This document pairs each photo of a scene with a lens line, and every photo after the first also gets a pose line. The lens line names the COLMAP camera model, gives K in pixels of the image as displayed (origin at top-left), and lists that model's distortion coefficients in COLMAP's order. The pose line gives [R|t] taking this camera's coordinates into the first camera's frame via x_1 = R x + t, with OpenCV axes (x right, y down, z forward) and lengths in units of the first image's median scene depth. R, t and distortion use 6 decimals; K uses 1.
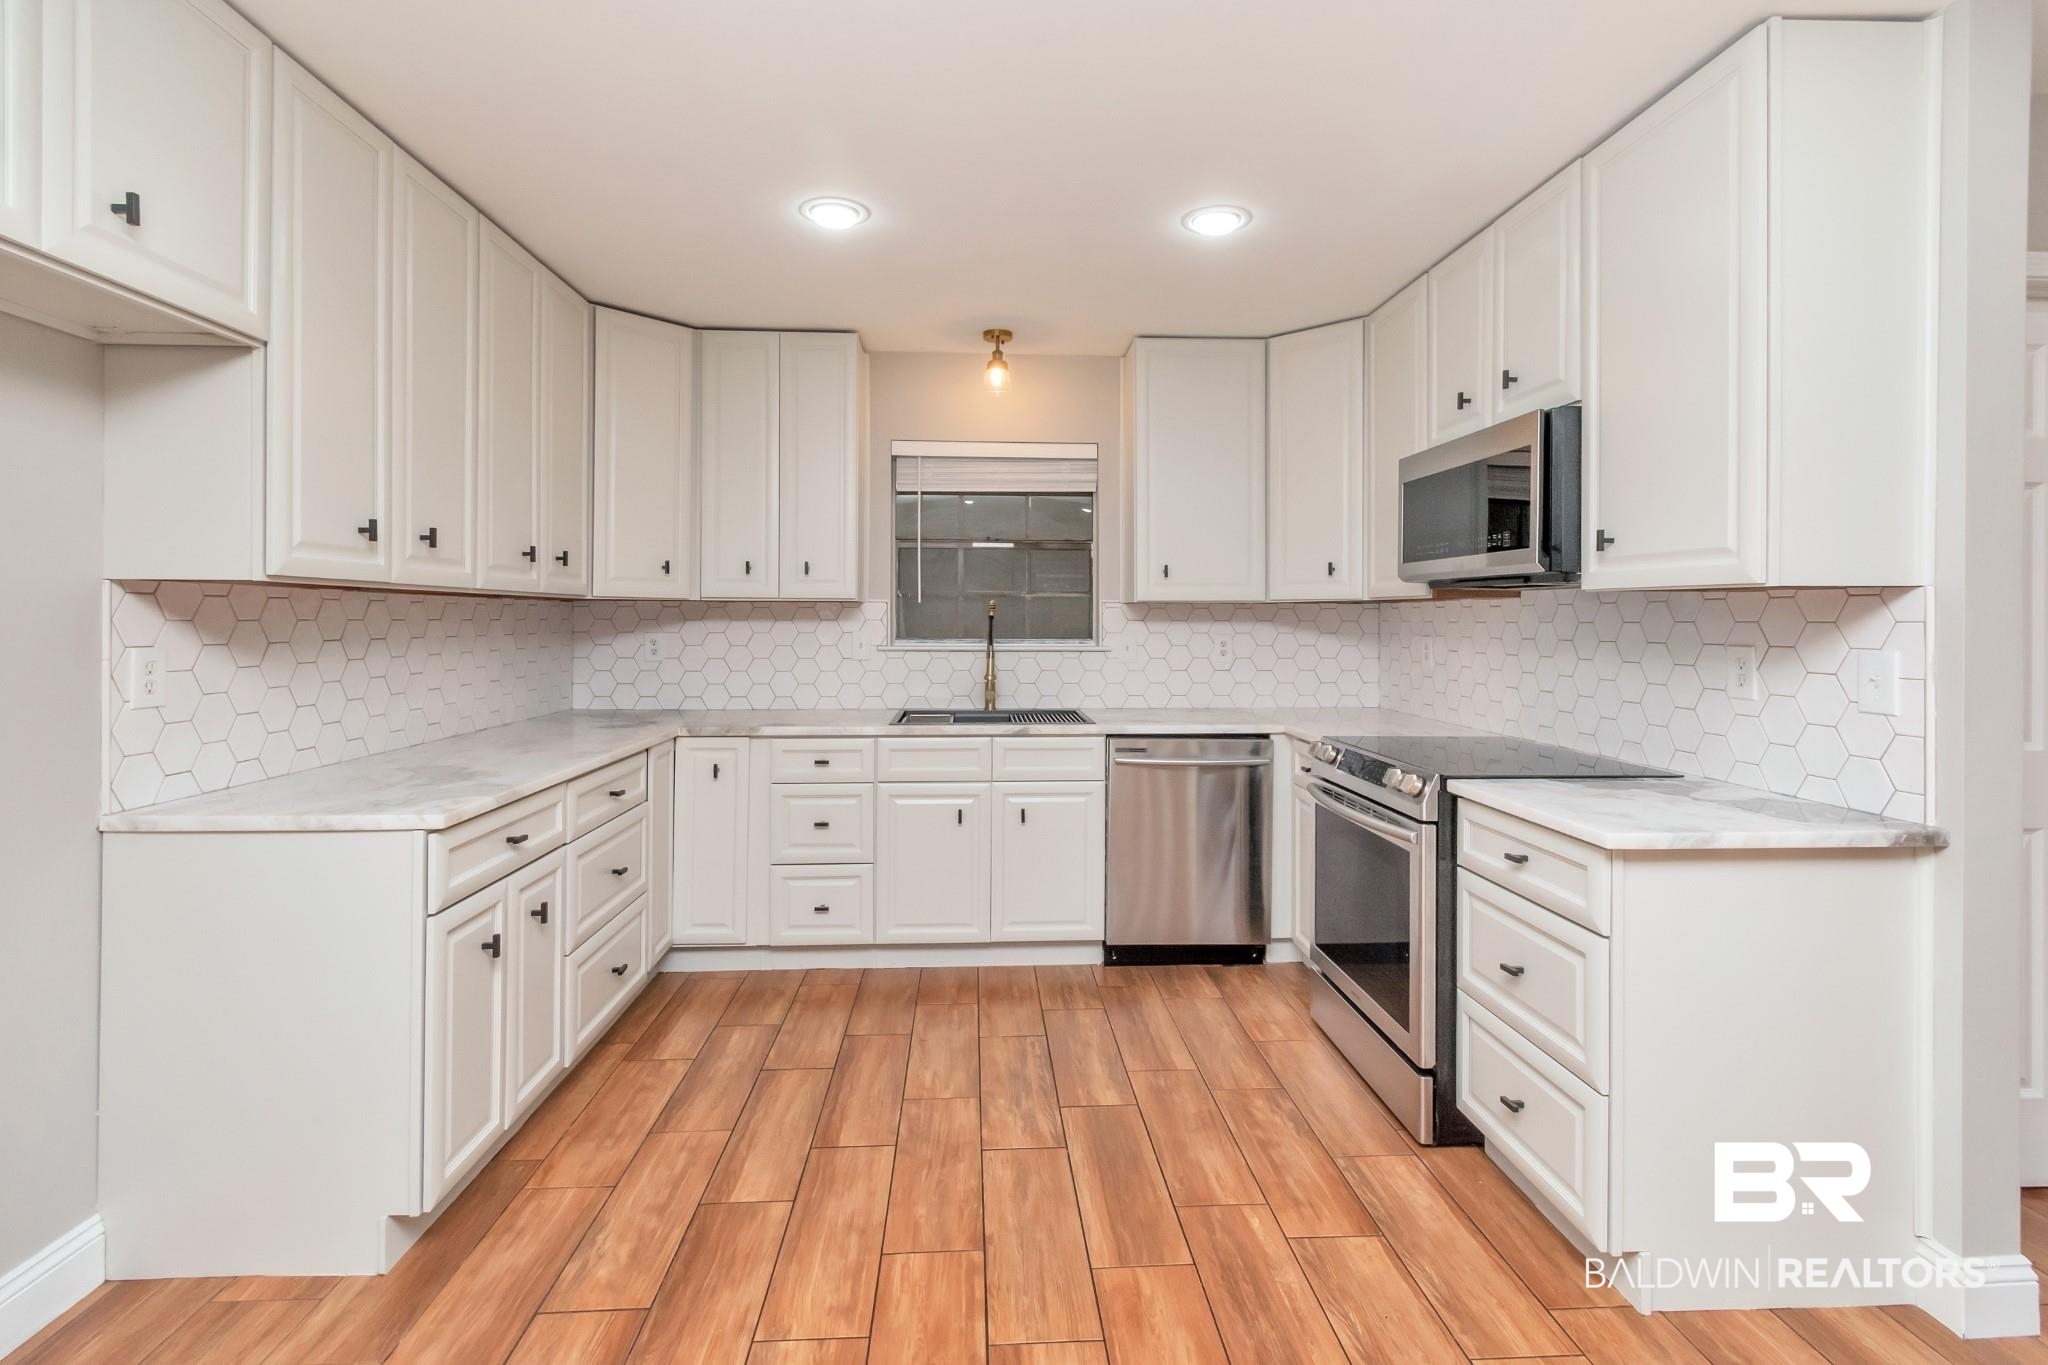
lens RADIAL K [[941.9, 0, 1016.2], [0, 941.9, 614.7], [0, 0, 1]] dist [0.007705, -0.002334]
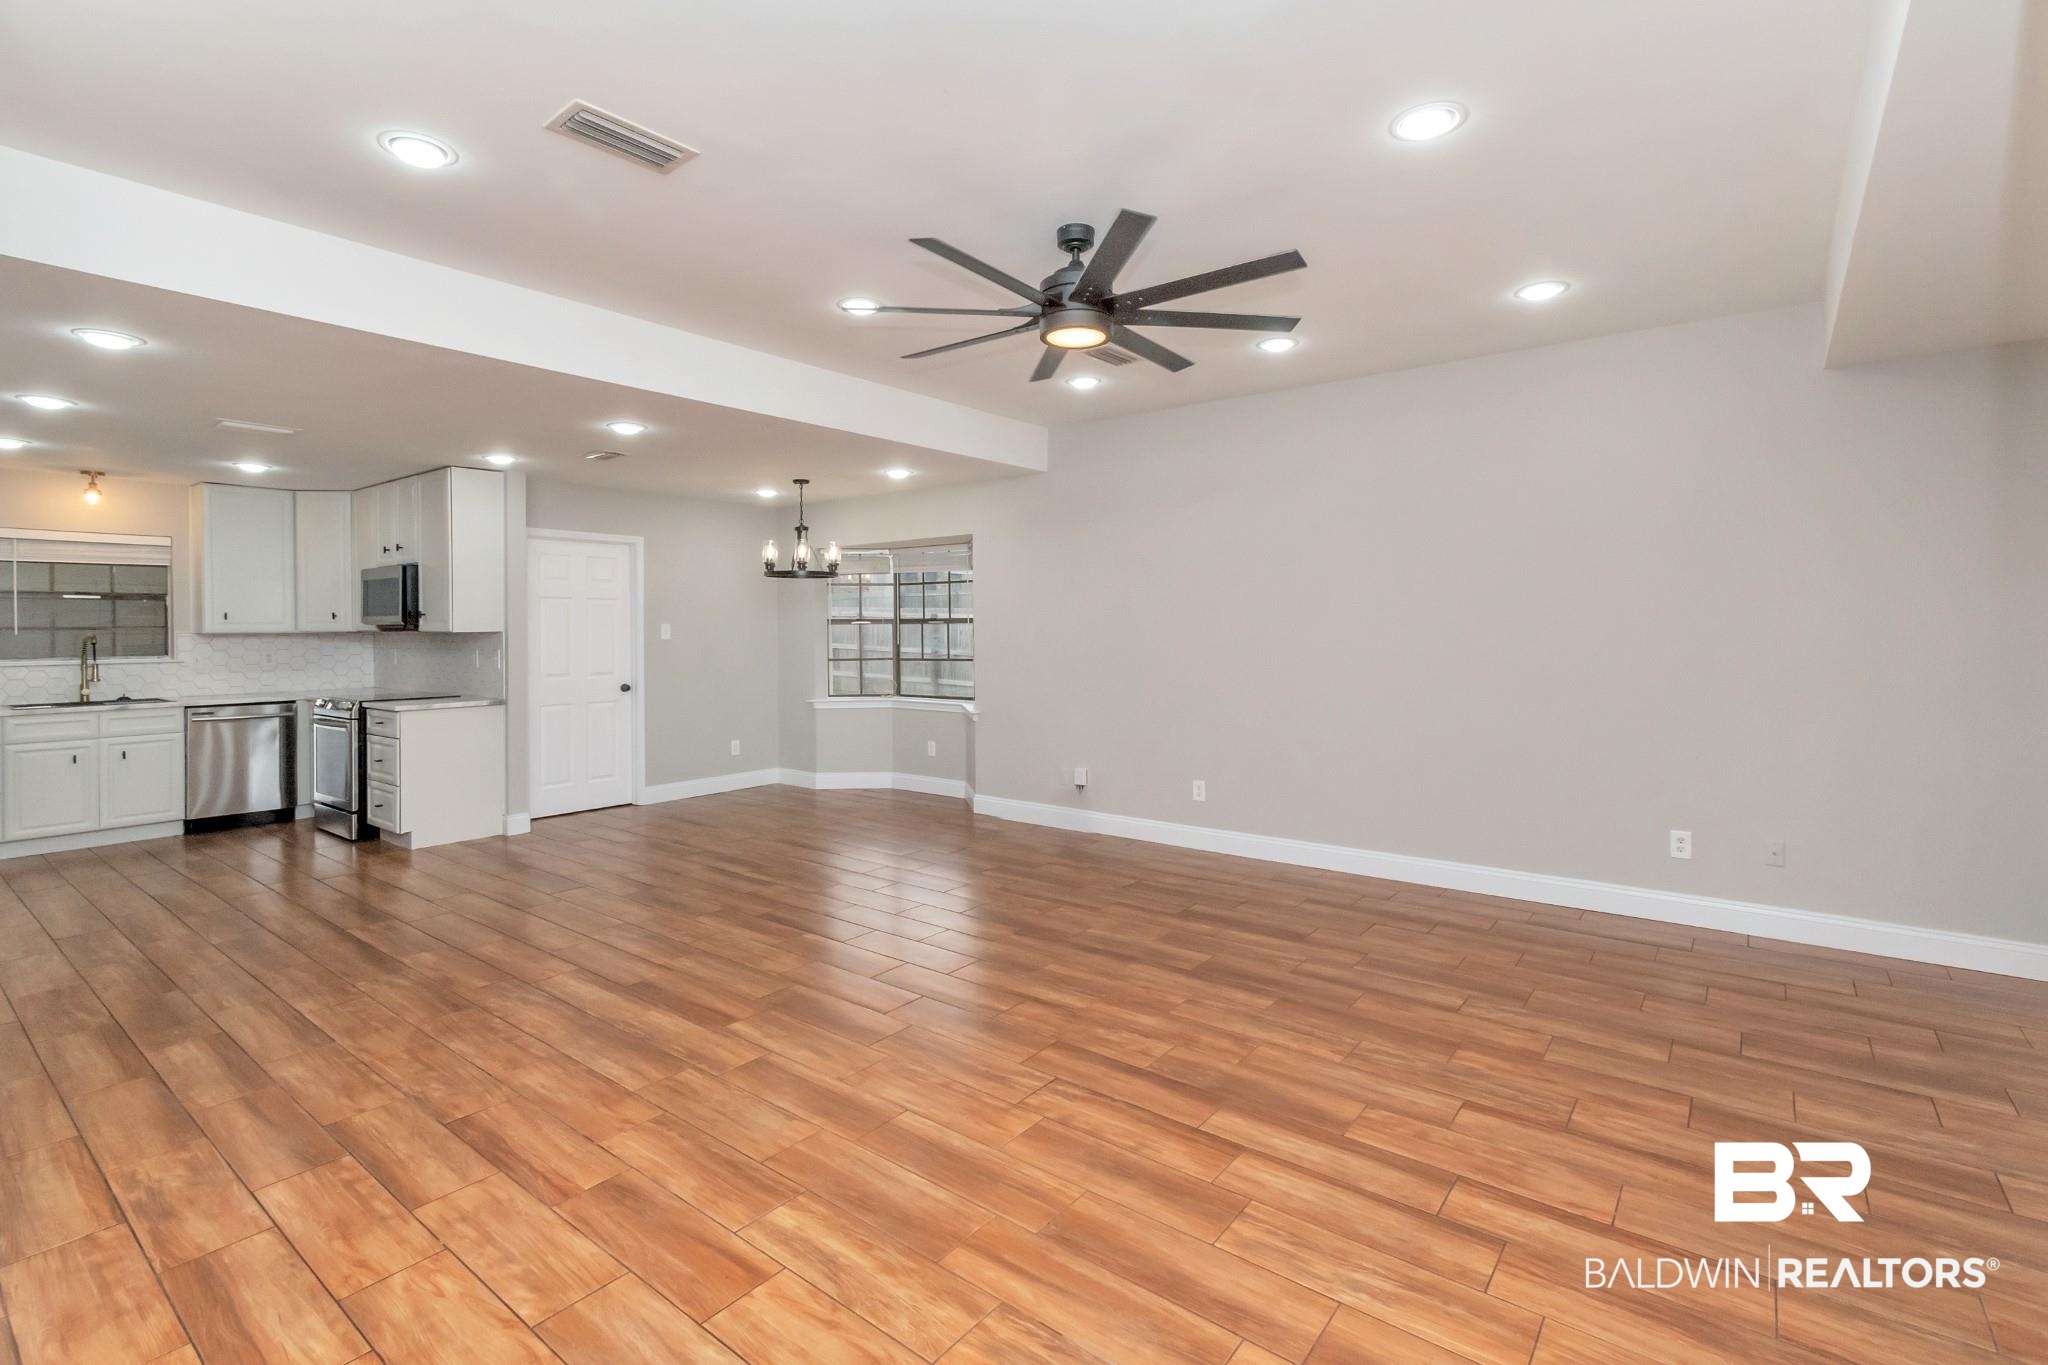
lens RADIAL K [[941.9, 0, 1012.4], [0, 941.9, 629.9], [0, 0, 1]] dist [0.007705, -0.002334]
pose [[0.661477, -0.009590, 0.749904, -0.216546], [0.007618, 0.999953, 0.006068, -0.021099], [-0.749927, 0.001699, 0.661519, -1.410128]]
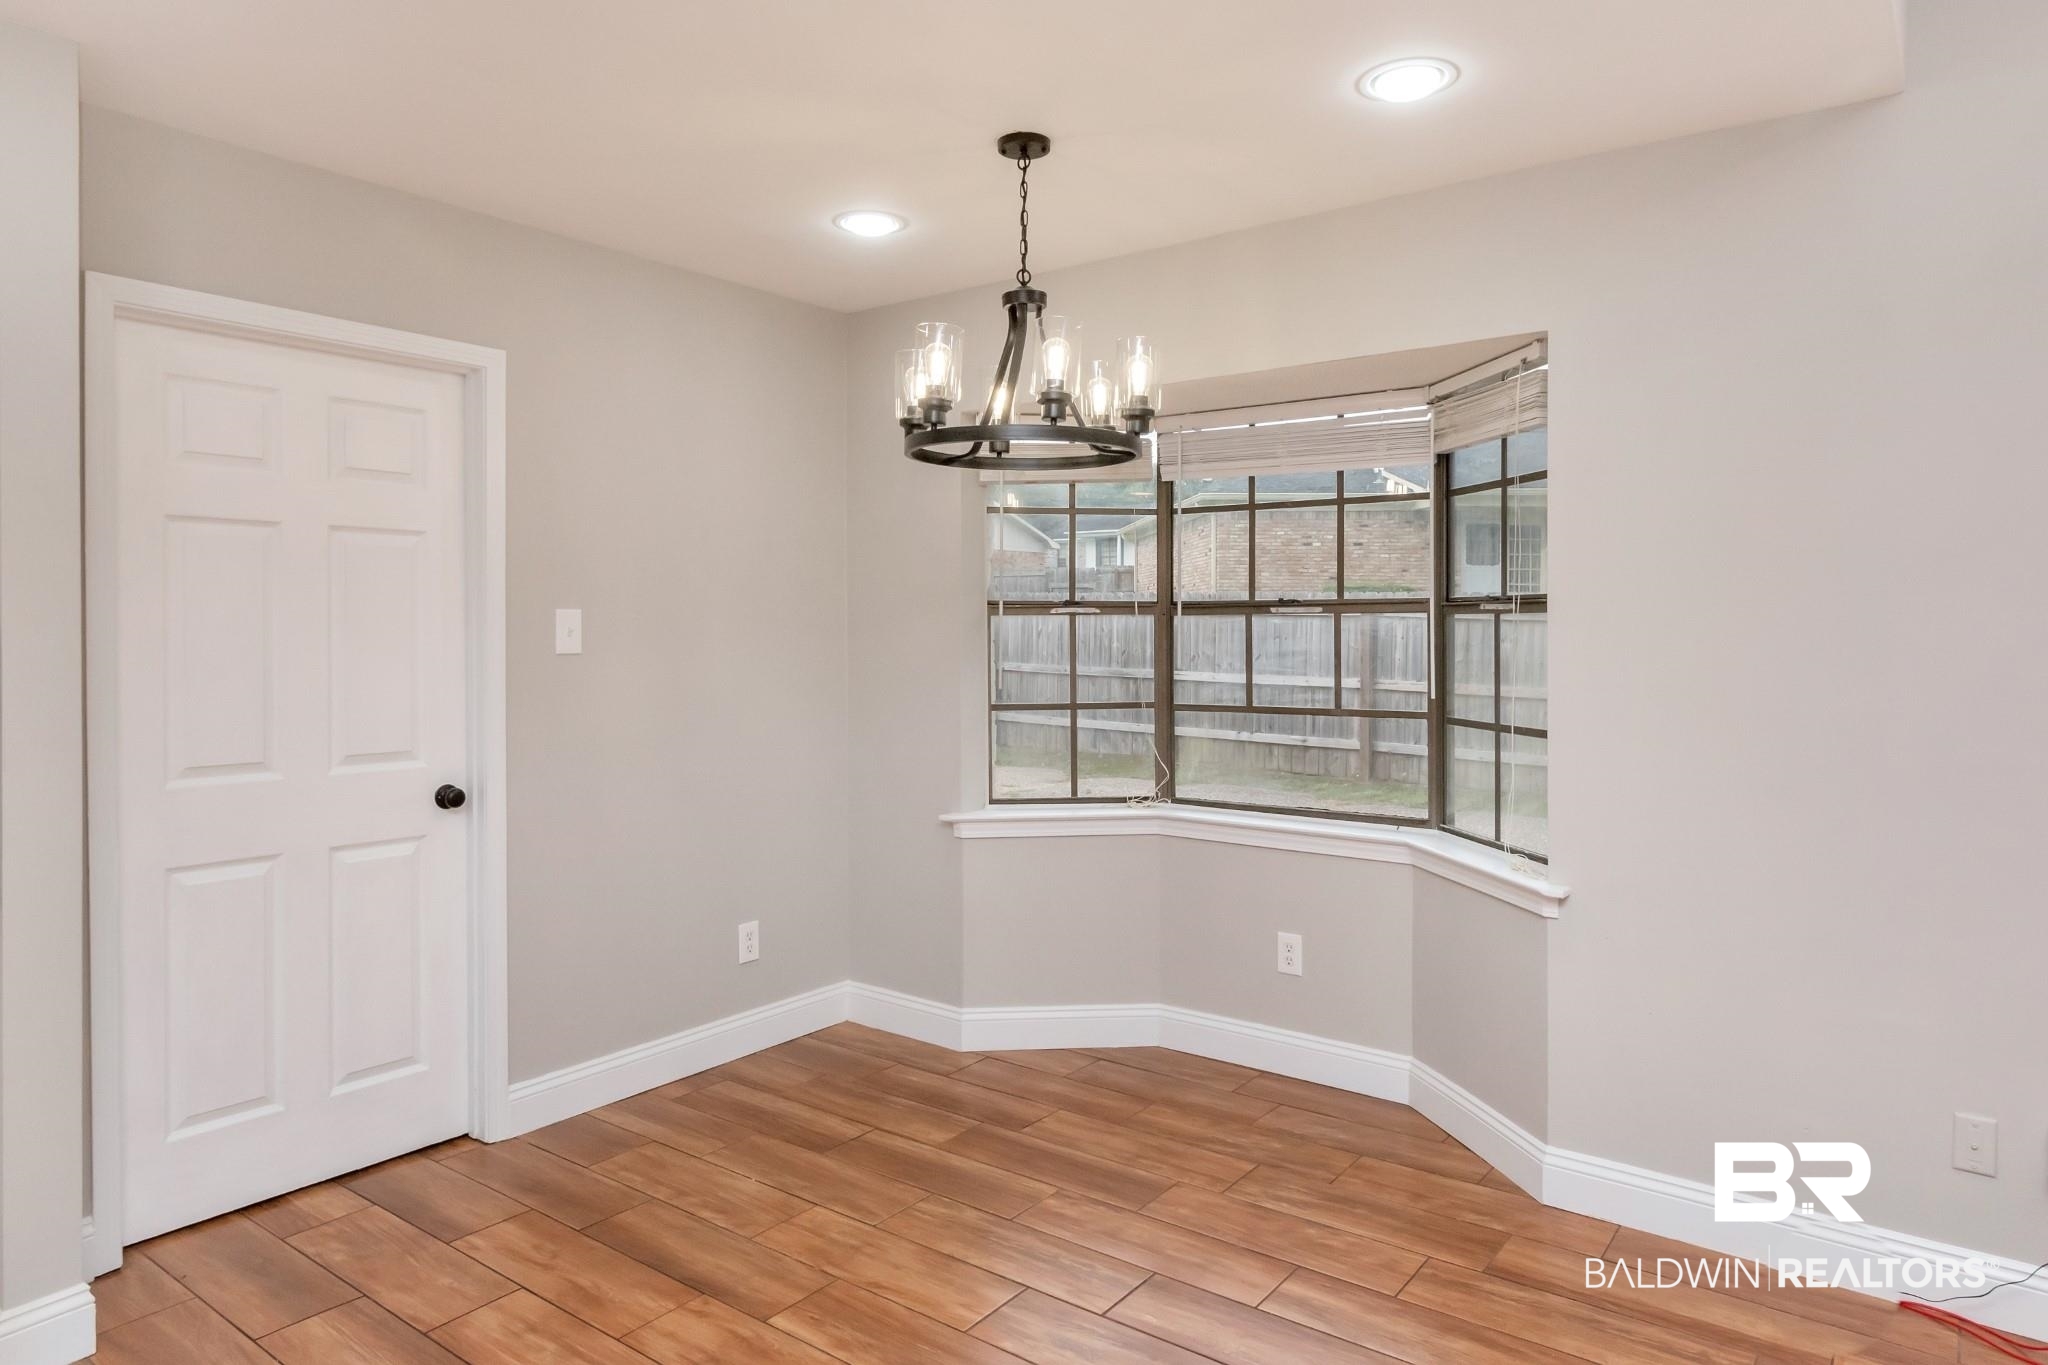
lens RADIAL K [[1261.9, 0, 1023.4], [0, 1261.9, 639.3], [0, 0, 1]] dist [-0.001960, -0.002645]
pose [[0.640640, -0.011905, 0.767749, 0.333797], [0.000222, 0.999883, 0.015319, -0.018882], [-0.767842, -0.009644, 0.640567, -0.318363]]
